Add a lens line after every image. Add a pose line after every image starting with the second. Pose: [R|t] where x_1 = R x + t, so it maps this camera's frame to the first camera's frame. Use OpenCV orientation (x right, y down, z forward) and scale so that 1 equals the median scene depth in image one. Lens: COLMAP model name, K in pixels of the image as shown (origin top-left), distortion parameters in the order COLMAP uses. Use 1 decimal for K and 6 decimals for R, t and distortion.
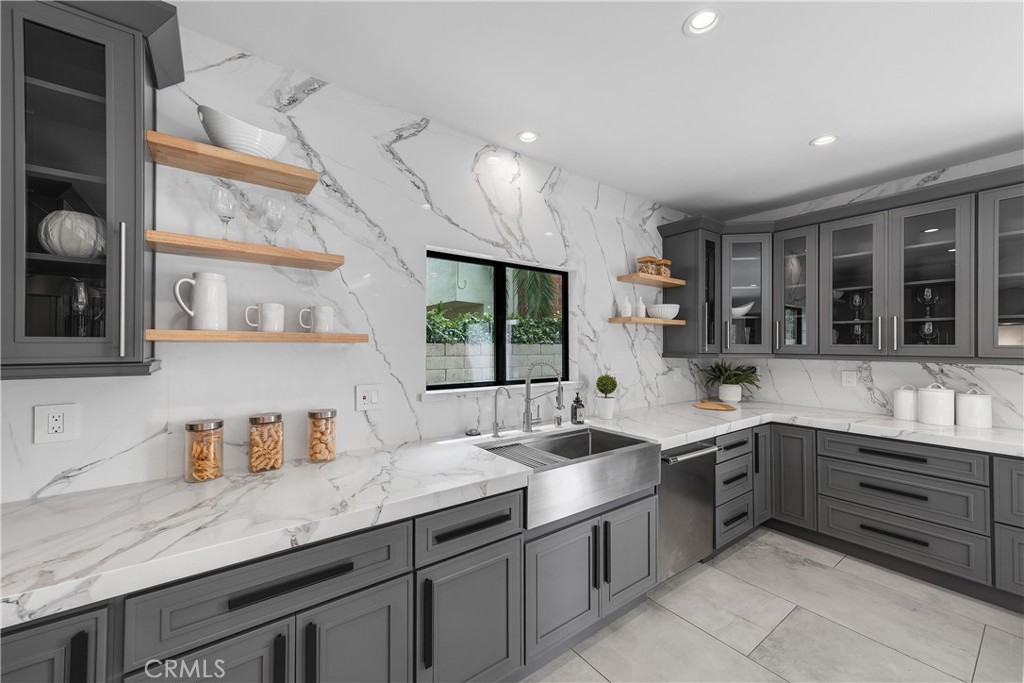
lens RADIAL K [[410.9, 0, 565.2], [0, 410.9, 343.3], [0, 0, 1]] dist [0.011640, 0.000062]
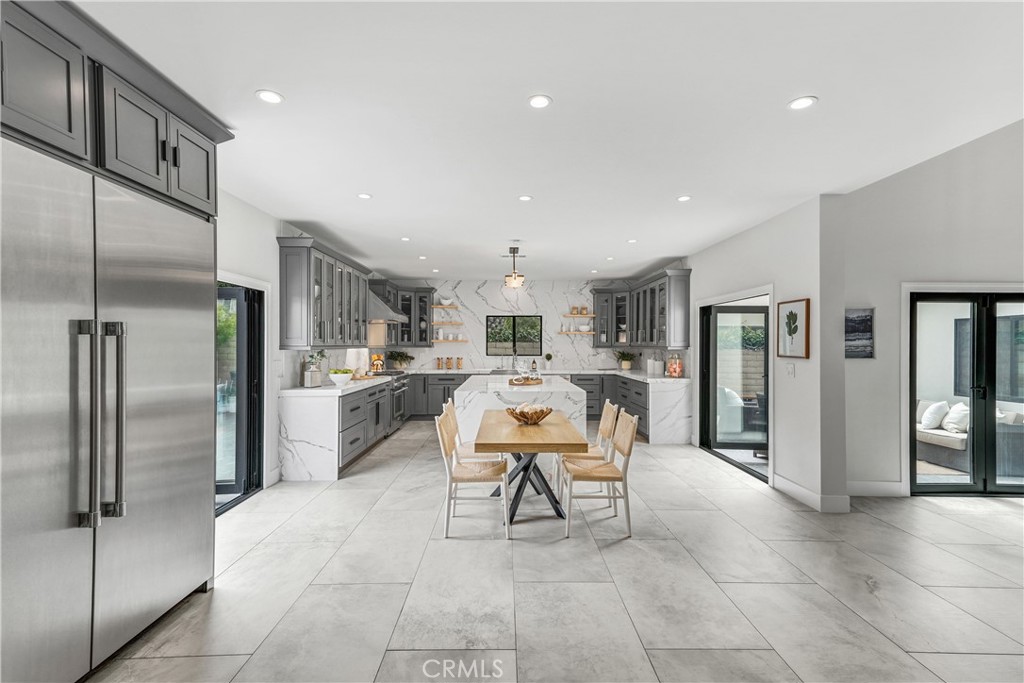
lens RADIAL K [[457.3, 0, 507.6], [0, 457.3, 345.1], [0, 0, 1]] dist [0.024979, -0.000030]
pose [[0.767385, -0.001517, -0.641184, 2.067366], [0.004778, 0.999983, 0.003351, 0.010232], [0.641168, -0.005635, 0.767380, -1.704180]]
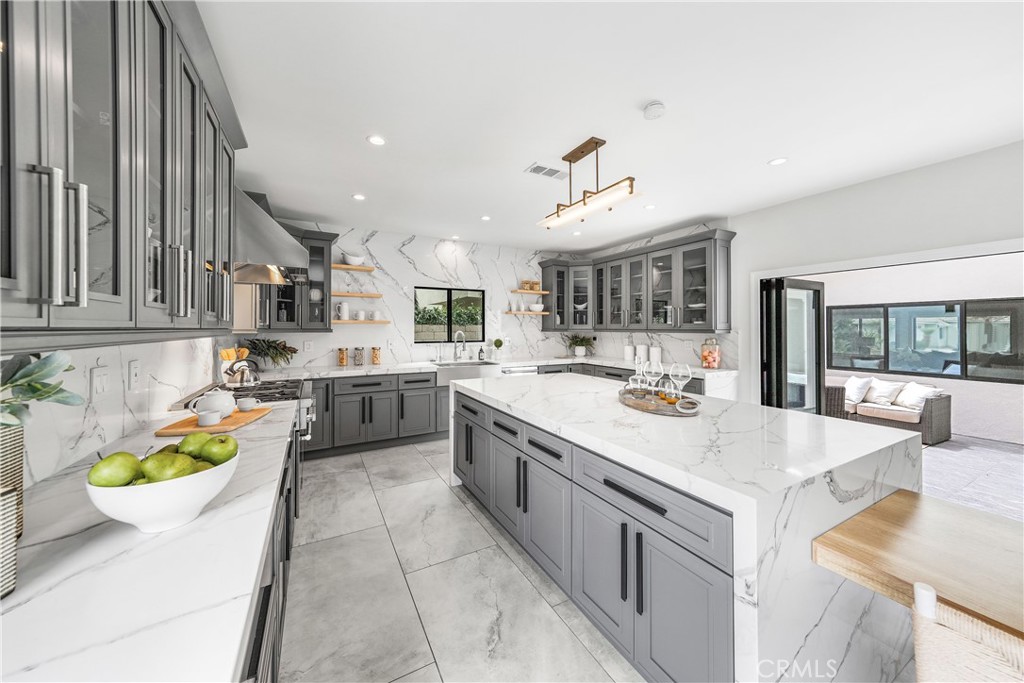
lens RADIAL K [[355.1, 0, 505.8], [0, 355.1, 326.4], [0, 0, 1]] dist [0.004713, 0.000067]
pose [[0.978017, -0.003856, -0.208488, 0.577111], [0.003776, 0.999993, -0.000782, 0.015387], [0.208490, -0.000023, 0.978025, -0.878726]]
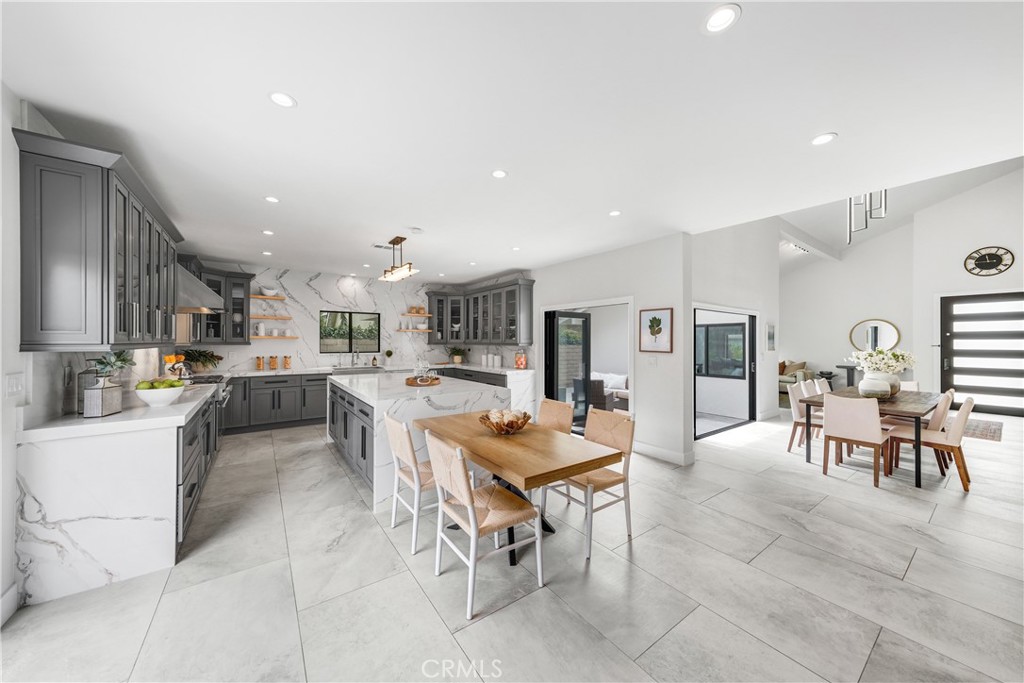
lens RADIAL K [[351.8, 0, 505.3], [0, 351.8, 341.4], [0, 0, 1]] dist [0.006417, 0.000112]
pose [[0.995741, -0.000289, -0.092190, 1.255536], [0.000730, 0.999988, 0.004744, 0.006720], [0.092188, -0.004791, 0.995730, -1.513519]]
